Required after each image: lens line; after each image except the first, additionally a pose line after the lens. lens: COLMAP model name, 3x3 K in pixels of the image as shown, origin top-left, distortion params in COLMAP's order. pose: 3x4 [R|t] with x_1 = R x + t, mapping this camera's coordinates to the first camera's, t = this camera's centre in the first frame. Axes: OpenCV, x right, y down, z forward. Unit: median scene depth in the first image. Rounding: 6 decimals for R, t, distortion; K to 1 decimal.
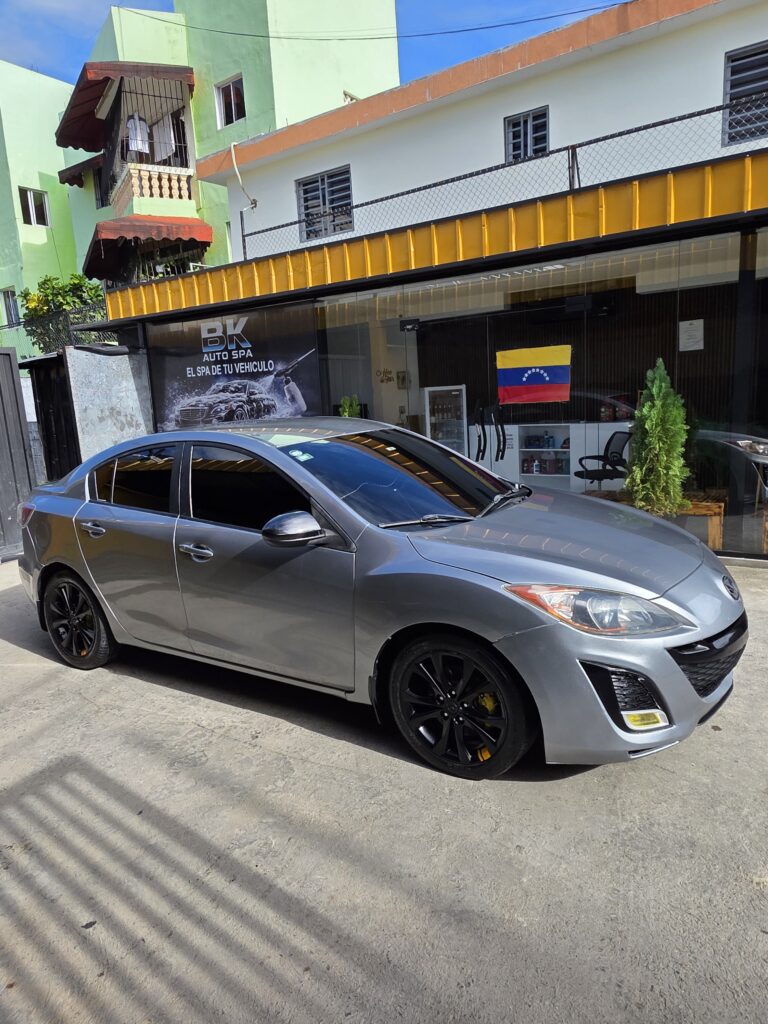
lens RADIAL K [[667.8, 0, 368.1], [0, 667.8, 514.9], [0, 0, 1]] dist [0.004387, -0.000714]
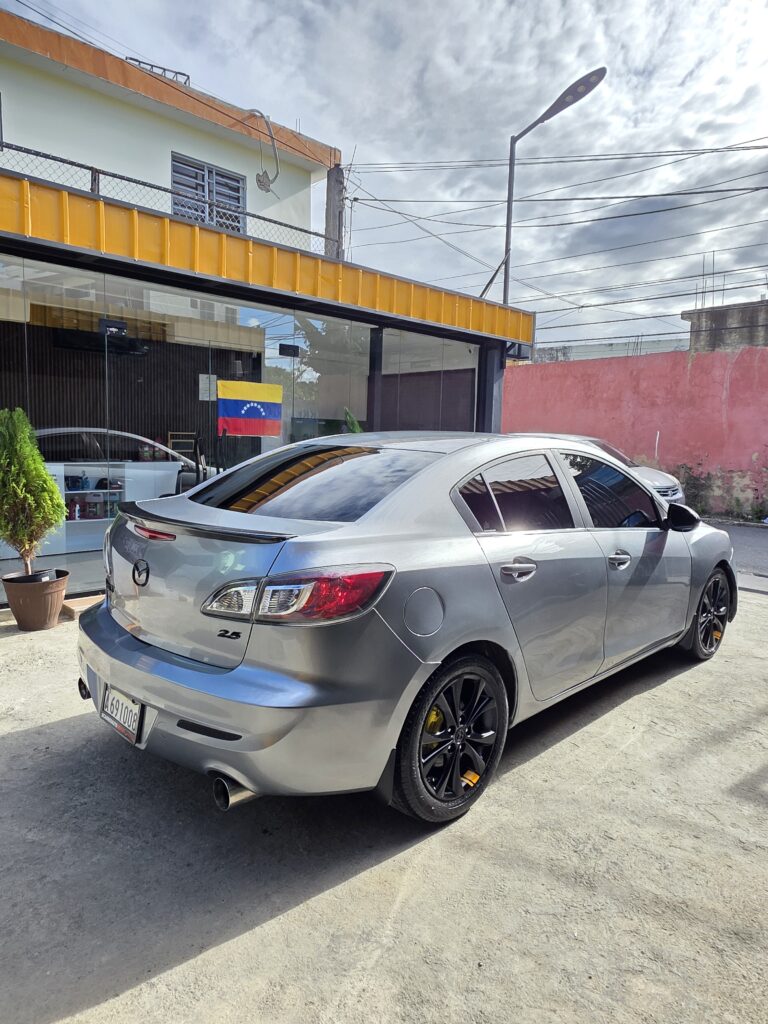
lens RADIAL K [[667.8, 0, 368.1], [0, 667.8, 514.9], [0, 0, 1]] dist [0.004387, -0.000714]
pose [[0.201677, -0.050964, 0.978125, -0.539101], [0.143541, 0.989401, 0.021955, -0.035030], [-0.968877, 0.135973, 0.206855, 0.480079]]
